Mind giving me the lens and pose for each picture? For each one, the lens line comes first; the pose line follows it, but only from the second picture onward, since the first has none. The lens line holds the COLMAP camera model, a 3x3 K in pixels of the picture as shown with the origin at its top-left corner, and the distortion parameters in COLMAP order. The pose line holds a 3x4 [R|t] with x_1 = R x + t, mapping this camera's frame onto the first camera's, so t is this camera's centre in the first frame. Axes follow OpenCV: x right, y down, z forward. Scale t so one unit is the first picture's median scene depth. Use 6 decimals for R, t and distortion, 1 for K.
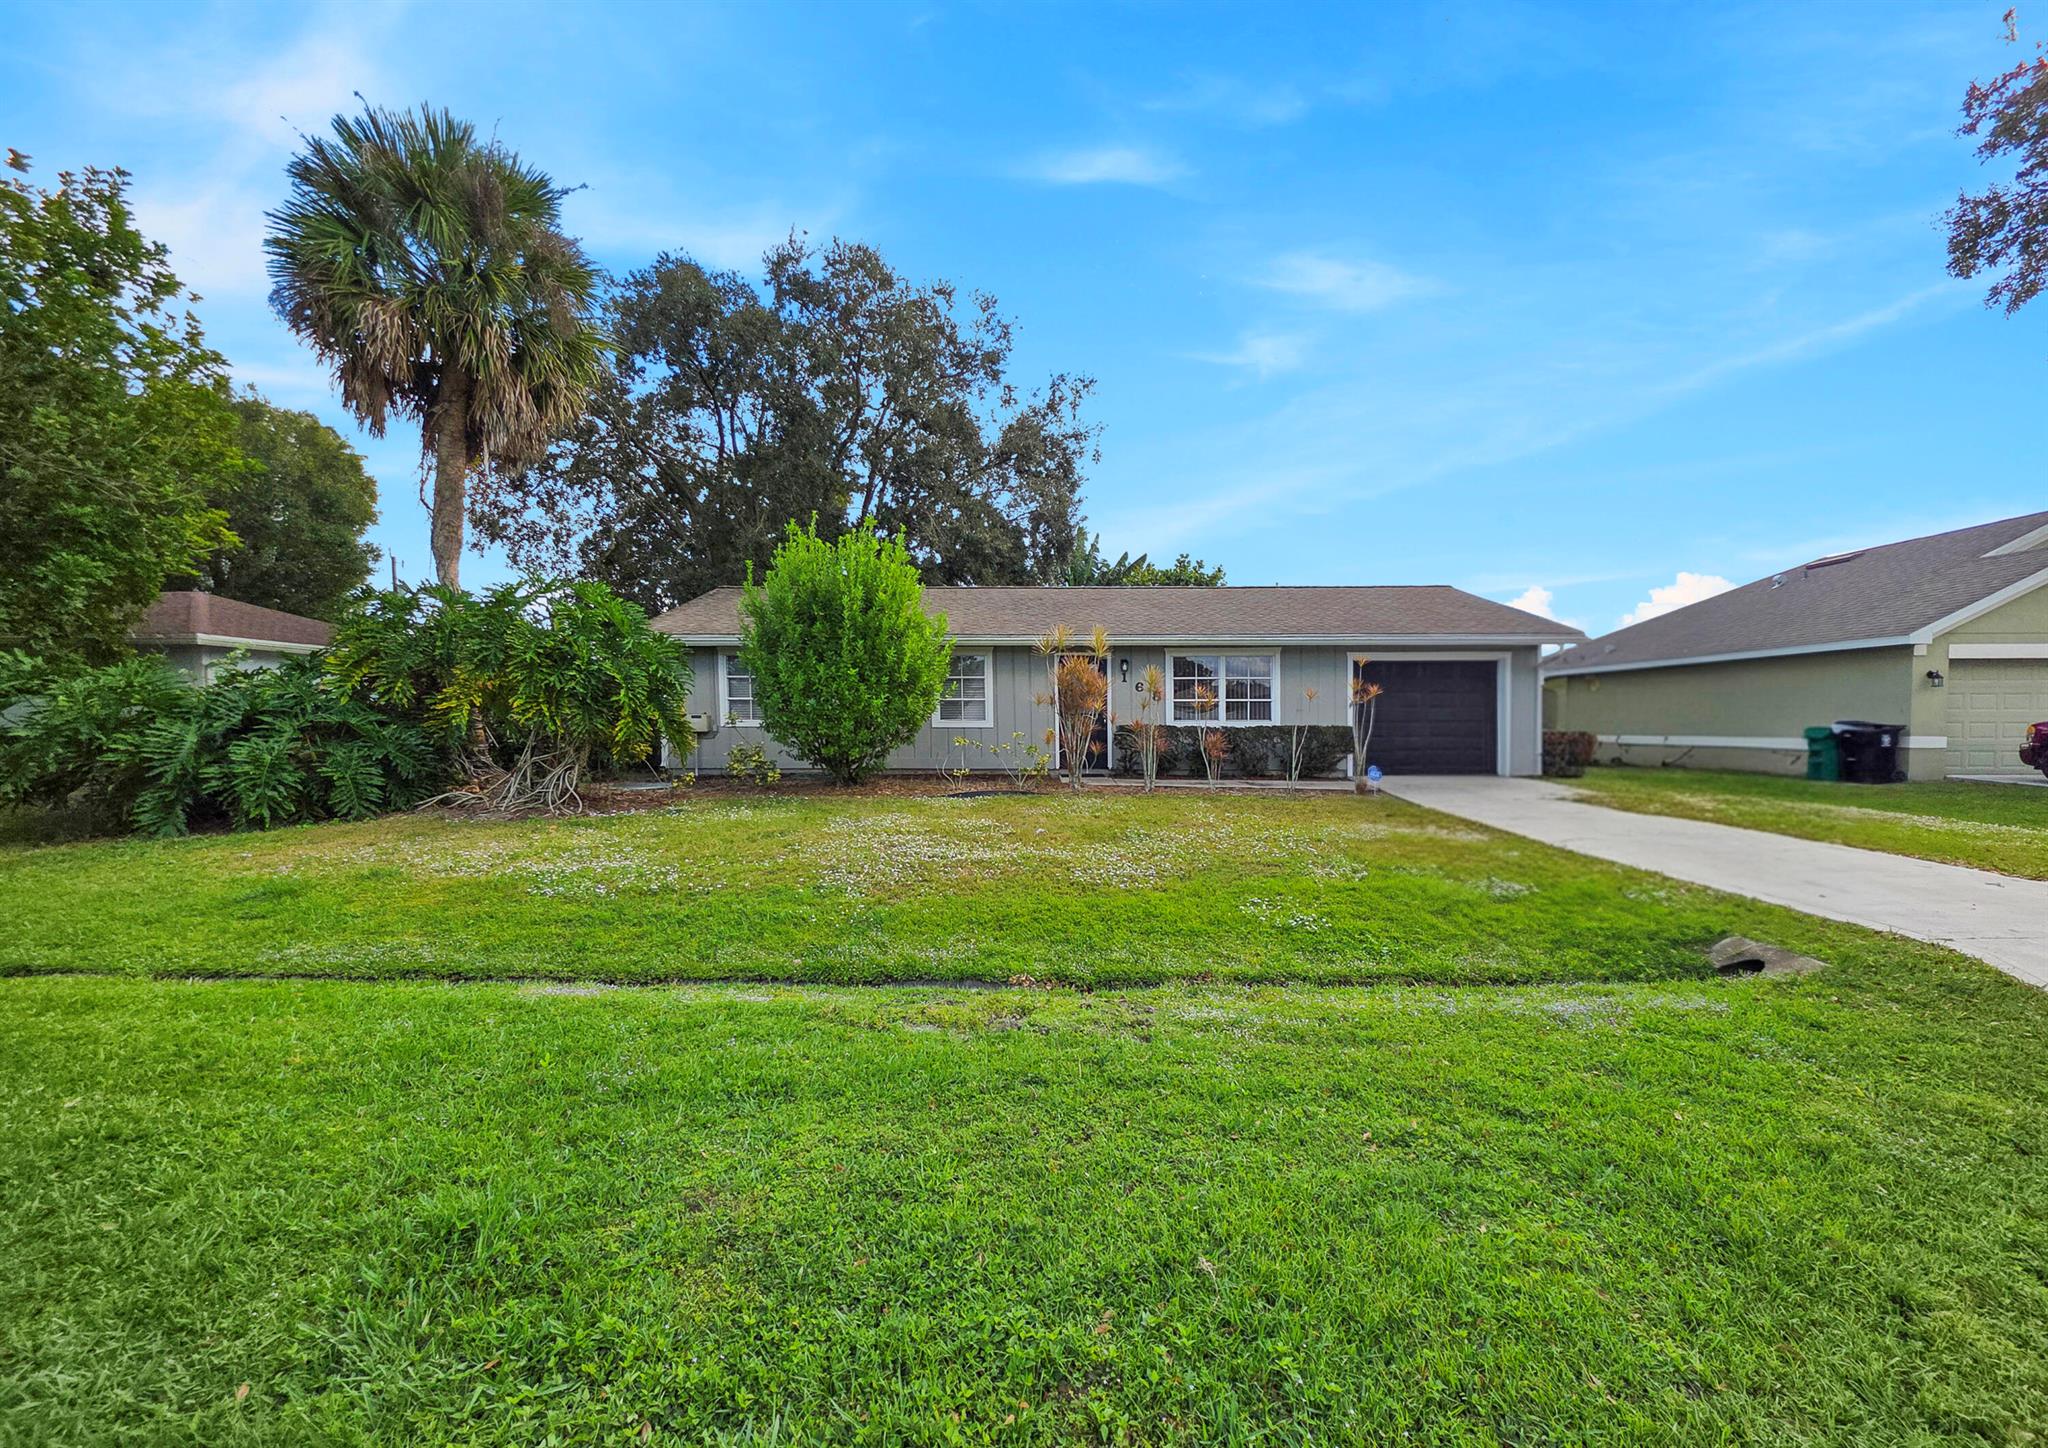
lens RADIAL K [[872.4, 0, 1044.8], [0, 872.4, 762.1], [0, 0, 1]] dist [-0.020269, 0.010457]
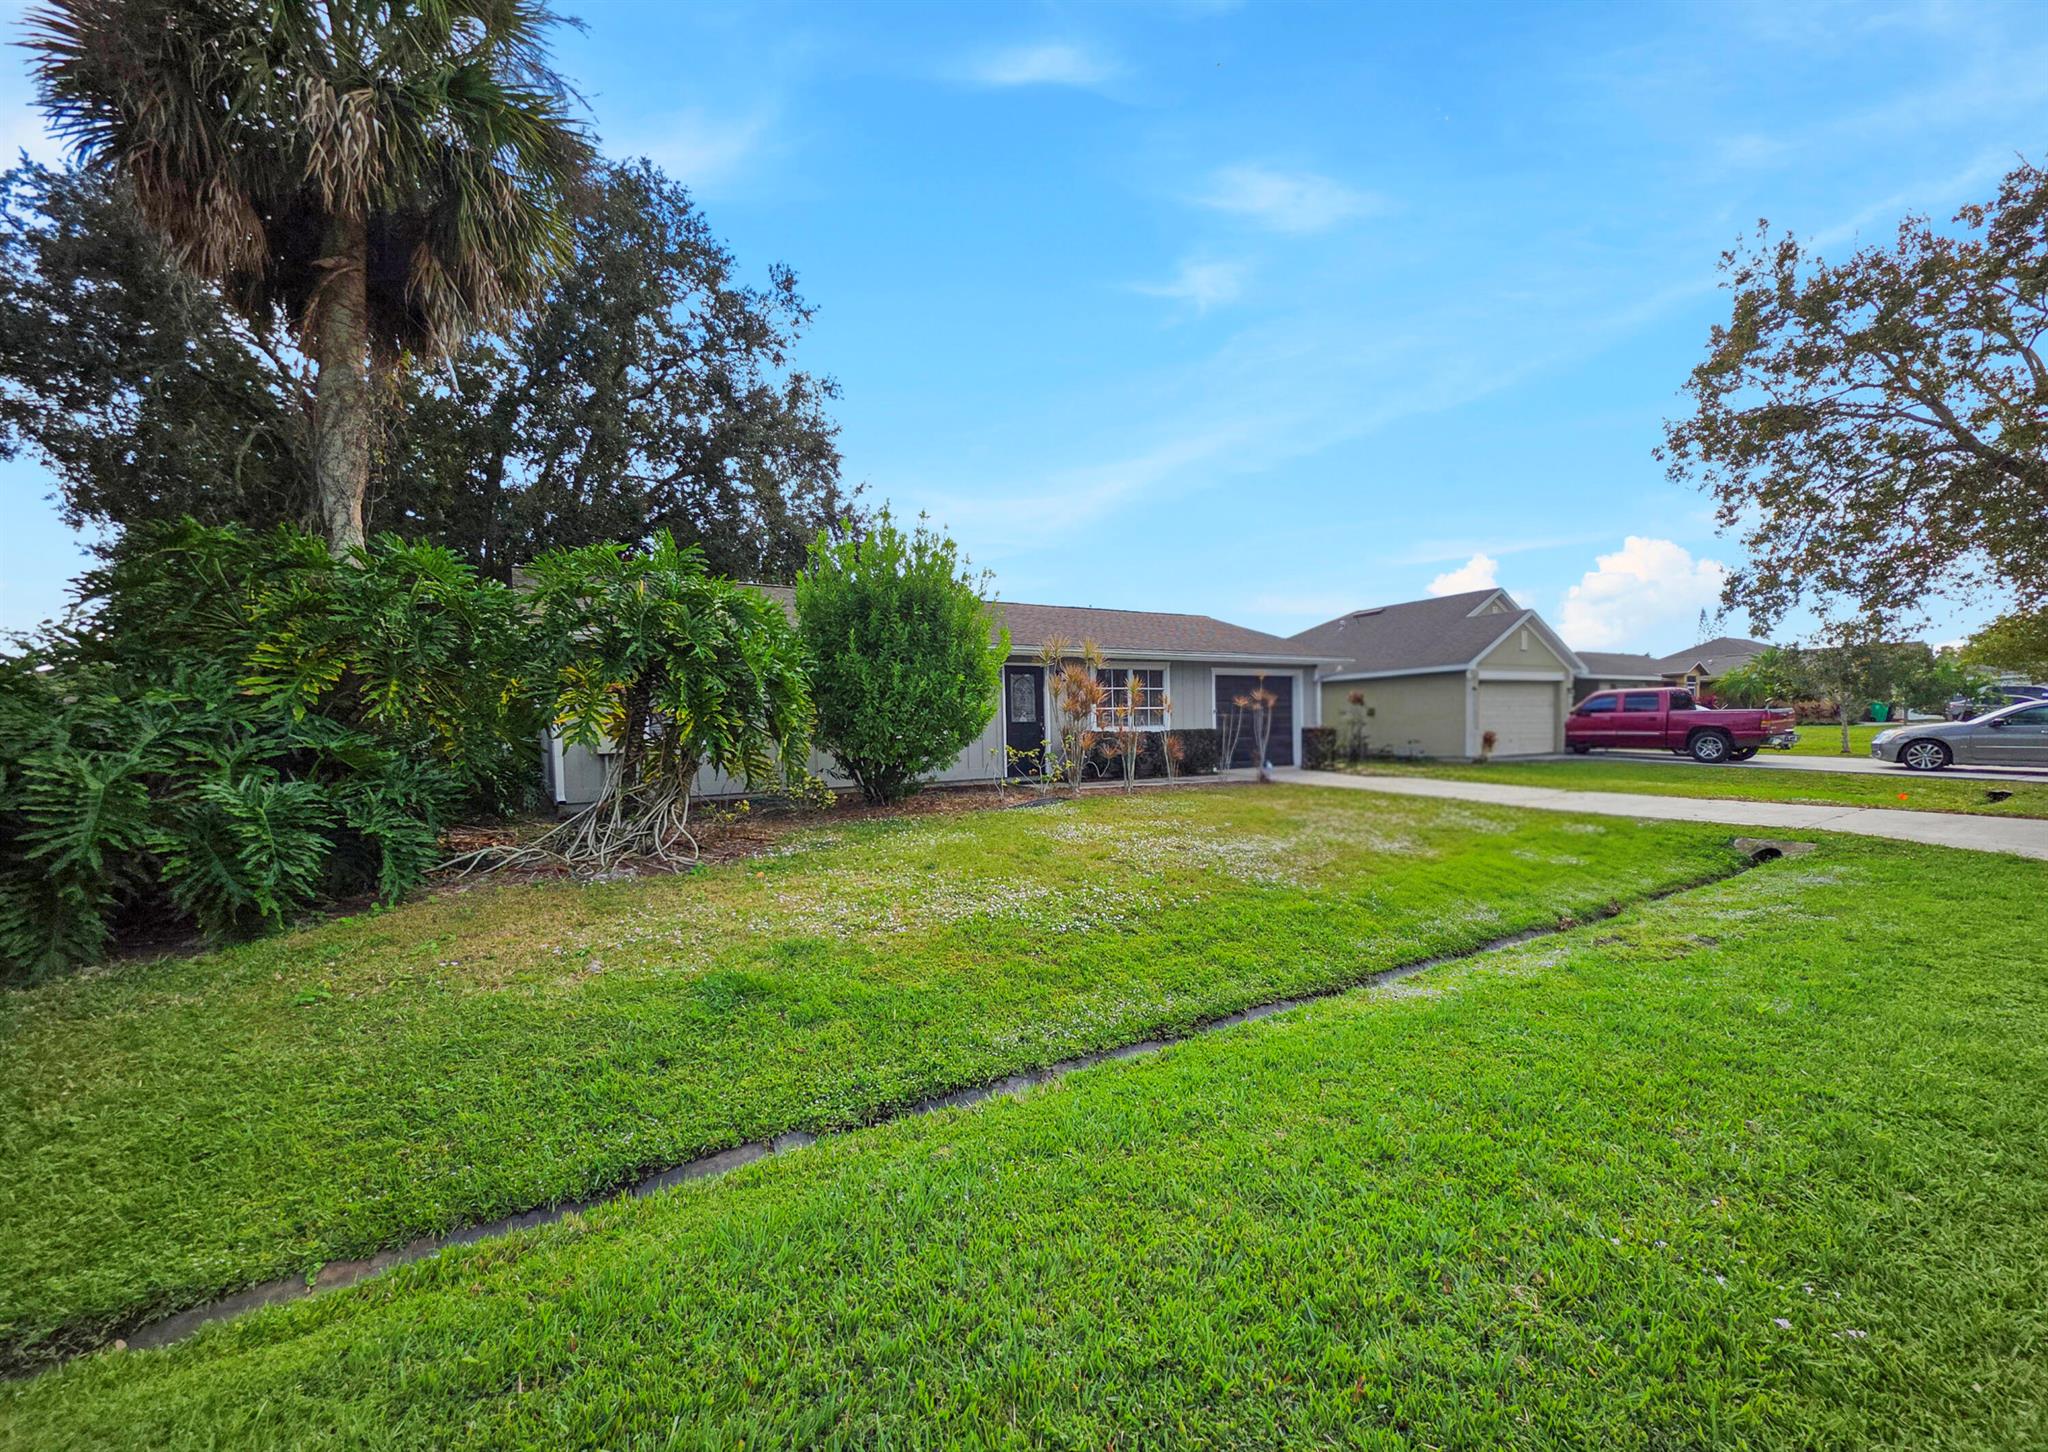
lens RADIAL K [[872.4, 0, 1044.8], [0, 872.4, 764.1], [0, 0, 1]] dist [-0.020269, 0.010457]
pose [[0.819587, -0.041661, 0.571437, -0.531486], [0.049365, 0.998779, 0.002014, -0.007399], [-0.570824, 0.026558, 0.820643, 0.155608]]
